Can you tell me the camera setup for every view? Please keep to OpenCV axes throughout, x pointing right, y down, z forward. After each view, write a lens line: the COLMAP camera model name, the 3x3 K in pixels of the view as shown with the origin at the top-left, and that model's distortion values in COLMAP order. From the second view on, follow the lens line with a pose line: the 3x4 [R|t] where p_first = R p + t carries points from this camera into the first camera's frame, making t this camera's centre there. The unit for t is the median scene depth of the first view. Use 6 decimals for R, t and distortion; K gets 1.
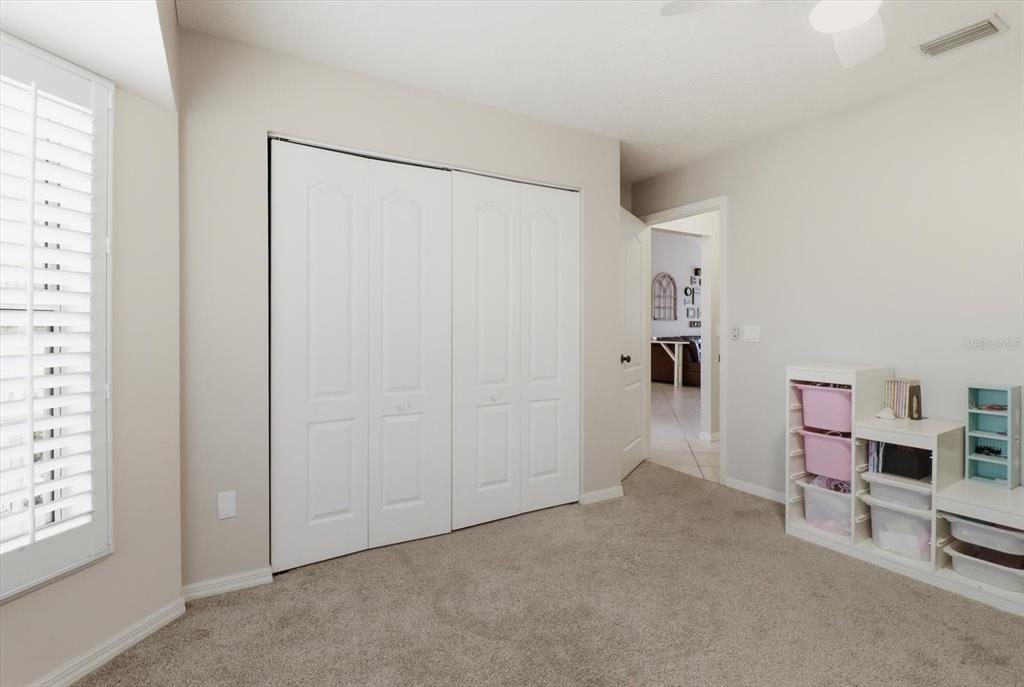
lens RADIAL K [[489.4, 0, 498.4], [0, 489.4, 323.8], [0, 0, 1]] dist [-0.011318, -0.006589]
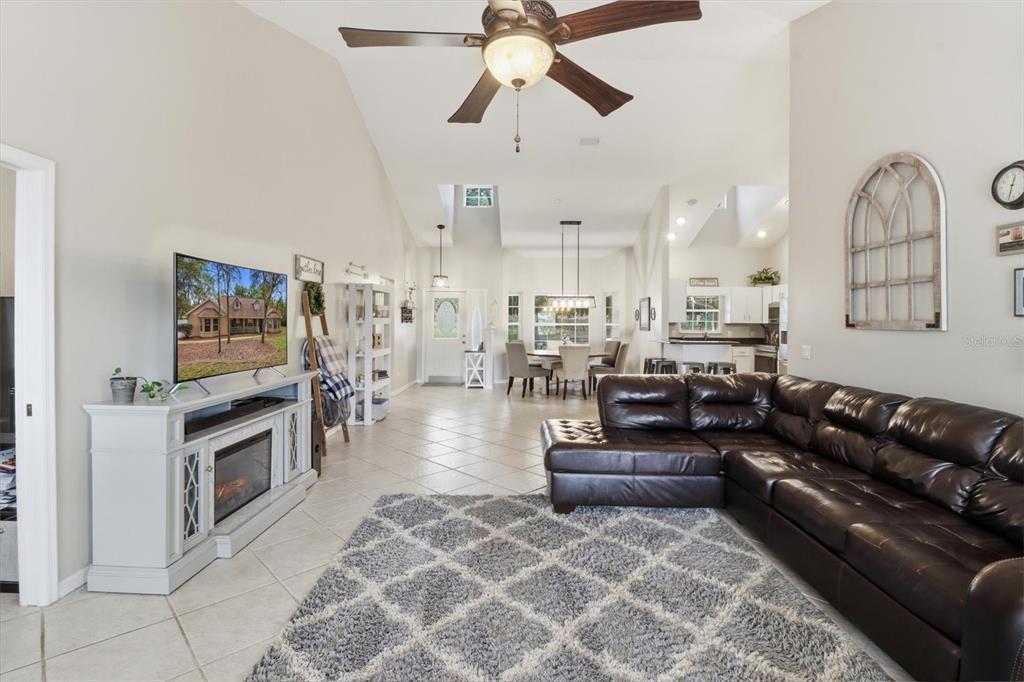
lens RADIAL K [[489.4, 0, 524.7], [0, 489.4, 320.5], [0, 0, 1]] dist [-0.011318, -0.006589]
pose [[-0.488833, -0.003546, -0.872370, 0.669896], [-0.000704, 0.999993, -0.003670, -0.011153], [0.872377, -0.001180, -0.488832, 0.947209]]
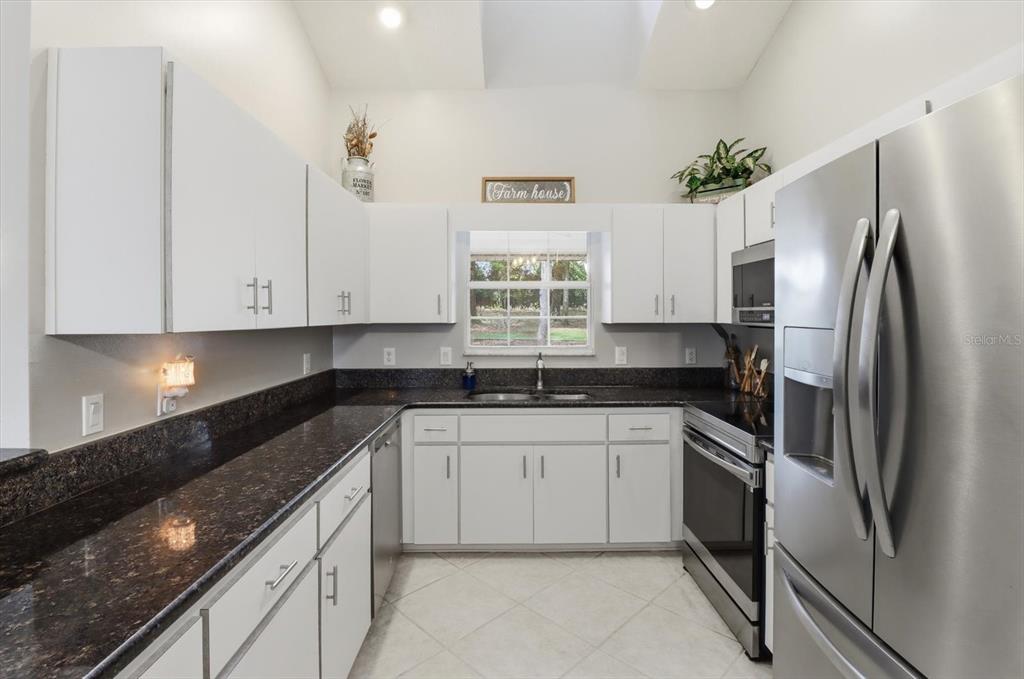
lens RADIAL K [[489.4, 0, 517.6], [0, 489.4, 314.3], [0, 0, 1]] dist [-0.011318, -0.006589]
pose [[-0.484997, 0.000358, -0.874516, -0.028094], [0.007667, 0.999963, -0.003843, -0.014076], [0.874482, -0.008569, -0.484981, 0.925244]]
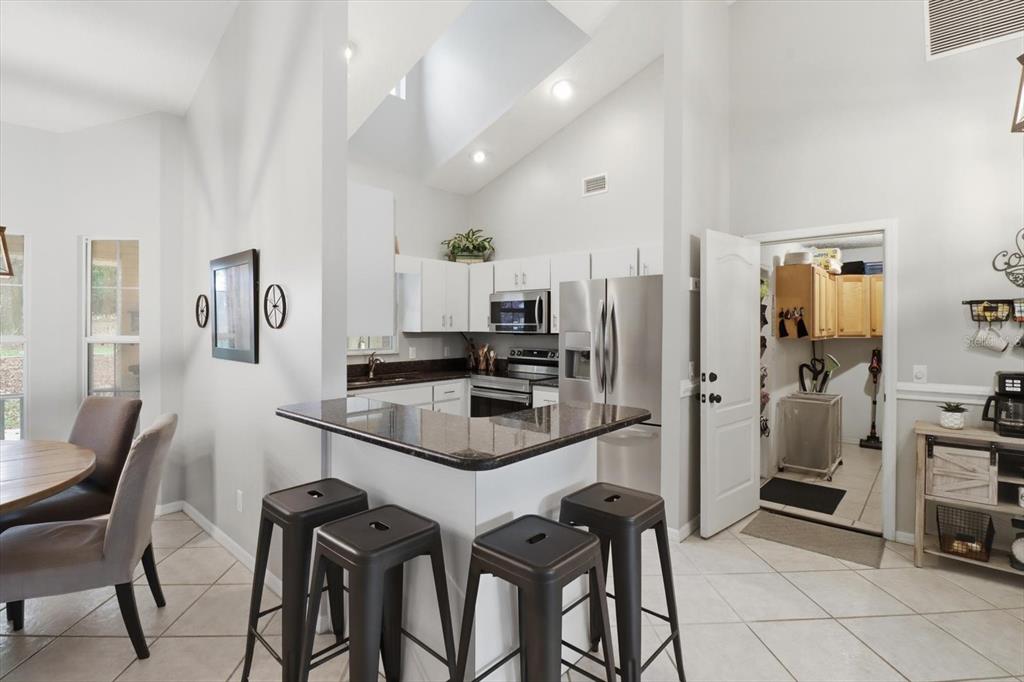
lens RADIAL K [[489.4, 0, 506.2], [0, 489.4, 328.5], [0, 0, 1]] dist [-0.011318, -0.006589]
pose [[0.310136, 0.004296, -0.950683, 0.146383], [0.002471, 0.999983, 0.005326, -0.015026], [0.950689, -0.004001, 0.310120, 0.778293]]
